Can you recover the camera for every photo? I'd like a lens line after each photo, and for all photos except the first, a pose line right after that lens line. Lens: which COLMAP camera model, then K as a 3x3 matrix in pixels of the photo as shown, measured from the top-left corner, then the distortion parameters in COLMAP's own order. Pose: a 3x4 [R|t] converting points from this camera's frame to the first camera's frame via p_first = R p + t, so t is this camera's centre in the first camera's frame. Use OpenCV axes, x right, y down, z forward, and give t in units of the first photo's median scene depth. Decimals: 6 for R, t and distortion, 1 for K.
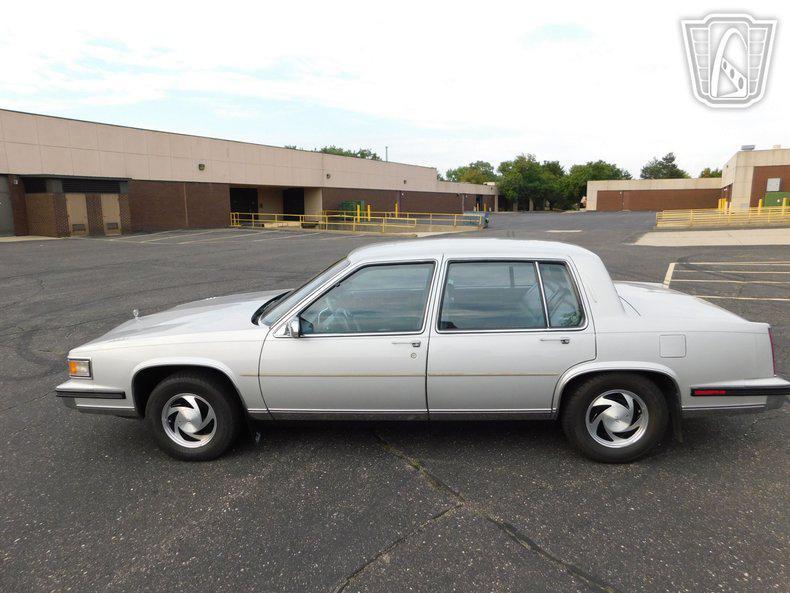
lens RADIAL K [[534.7, 0, 396.0], [0, 534.7, 292.8], [0, 0, 1]] dist [-0.053500, 0.061998]
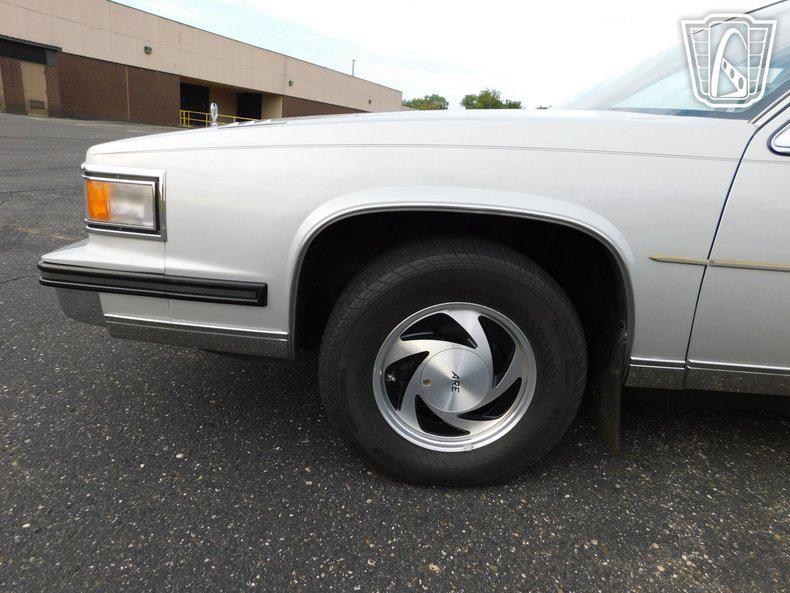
lens RADIAL K [[534.7, 0, 394.4], [0, 534.7, 290.1], [0, 0, 1]] dist [-0.053500, 0.061998]
pose [[0.989704, 0.075911, 0.121342, -0.467395], [-0.089758, 0.989527, 0.113050, 0.143255], [-0.111489, -0.122778, 0.986152, 0.651666]]
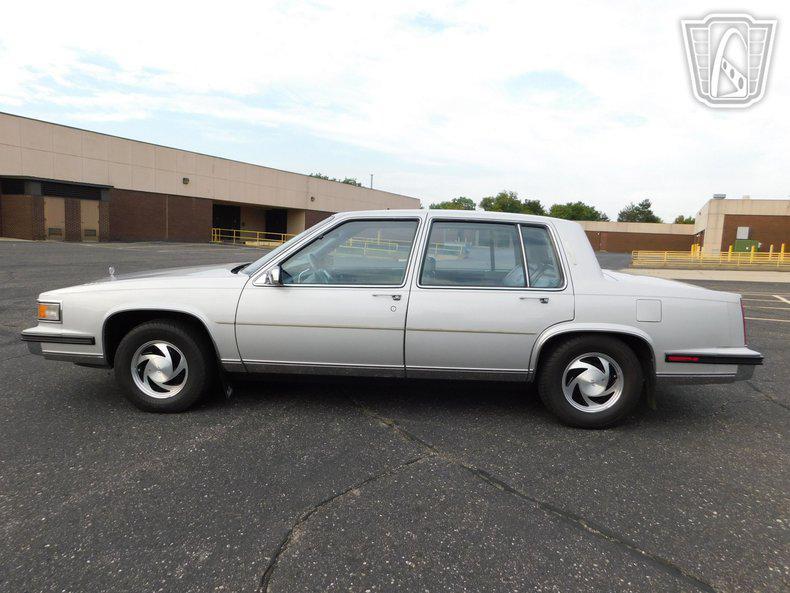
lens RADIAL K [[534.7, 0, 395.5], [0, 534.7, 292.9], [0, 0, 1]] dist [-0.053500, 0.061998]
pose [[0.997937, 0.051584, 0.038230, -0.002179], [-0.049235, 0.996982, -0.060024, 0.135317], [-0.041210, 0.058018, 0.997465, 0.003296]]
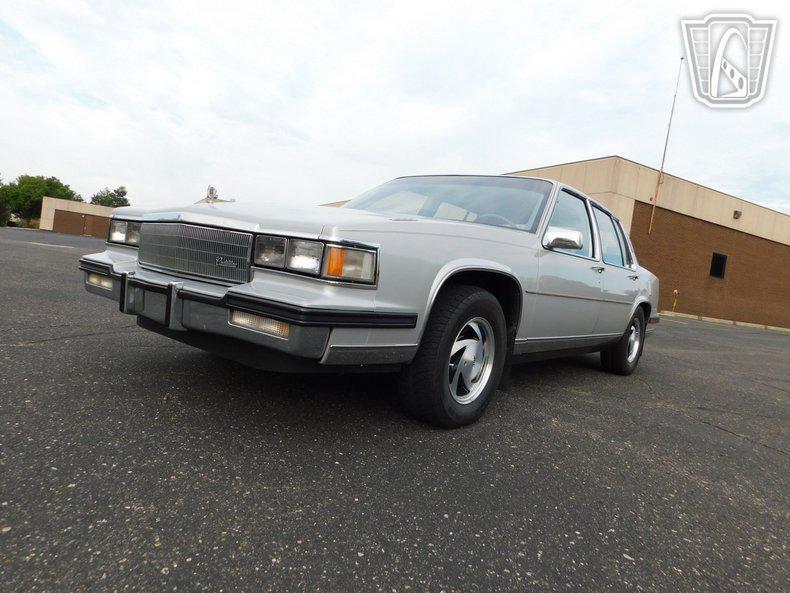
lens RADIAL K [[534.7, 0, 384.2], [0, 534.7, 292.2], [0, 0, 1]] dist [-0.053500, 0.061998]
pose [[0.560986, 0.063201, 0.825409, -0.983045], [-0.008463, 0.997467, -0.070624, 0.201690], [-0.827782, 0.032634, 0.560100, 0.706845]]
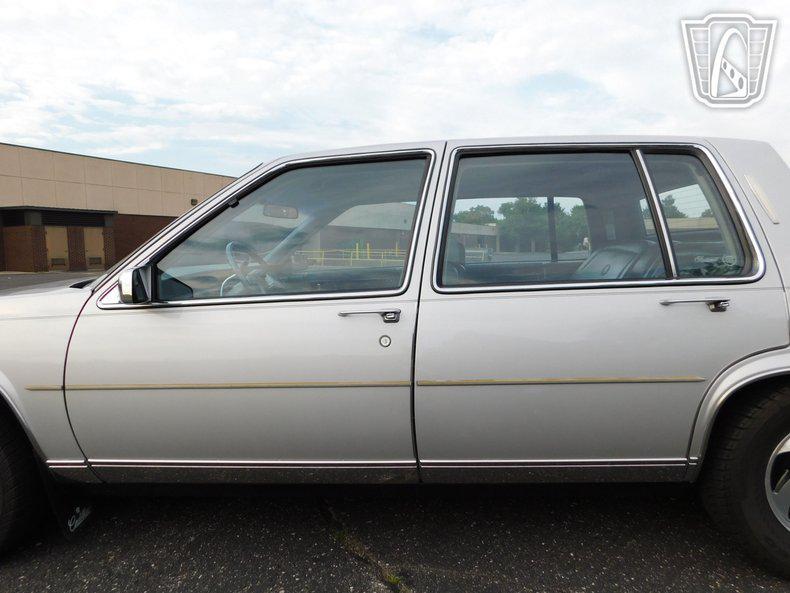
lens RADIAL K [[534.7, 0, 395.6], [0, 534.7, 298.8], [0, 0, 1]] dist [-0.053500, 0.061998]
pose [[0.999983, -0.005037, -0.003071, 0.040236], [0.004799, 0.997299, -0.073287, 0.104759], [0.003432, 0.073271, 0.997306, 0.493921]]
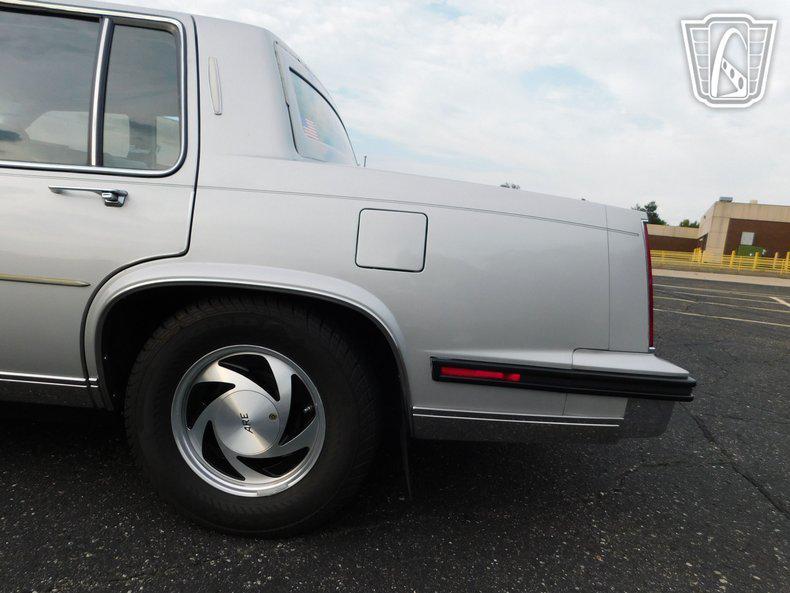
lens RADIAL K [[534.7, 0, 395.3], [0, 534.7, 298.6], [0, 0, 1]] dist [-0.053500, 0.061998]
pose [[0.993596, 0.106669, 0.037259, 0.459674], [-0.105524, 0.993919, -0.031458, 0.137015], [-0.040388, 0.027324, 0.998810, 0.556488]]
